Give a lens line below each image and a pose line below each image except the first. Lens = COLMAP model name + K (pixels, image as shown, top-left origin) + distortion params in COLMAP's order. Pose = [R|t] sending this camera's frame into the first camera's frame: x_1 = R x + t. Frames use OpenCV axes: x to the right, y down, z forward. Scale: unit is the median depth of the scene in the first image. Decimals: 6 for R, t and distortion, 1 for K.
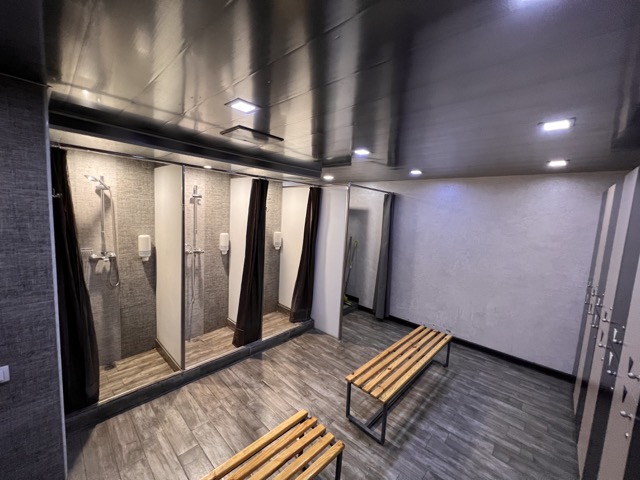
lens RADIAL K [[257.3, 0, 319.9], [0, 257.3, 240.6], [0, 0, 1]] dist [-0.000935, -0.000178]
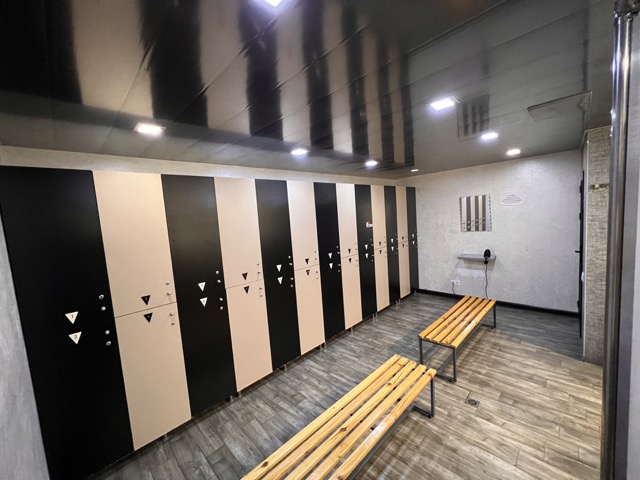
lens RADIAL K [[257.3, 0, 319.2], [0, 257.3, 238.9], [0, 0, 1]] dist [-0.000935, -0.000178]
pose [[-0.999026, 0.007965, 0.043405, 0.492081], [0.016725, 0.978538, 0.205385, -0.158556], [-0.040838, 0.205911, -0.977718, 1.846141]]
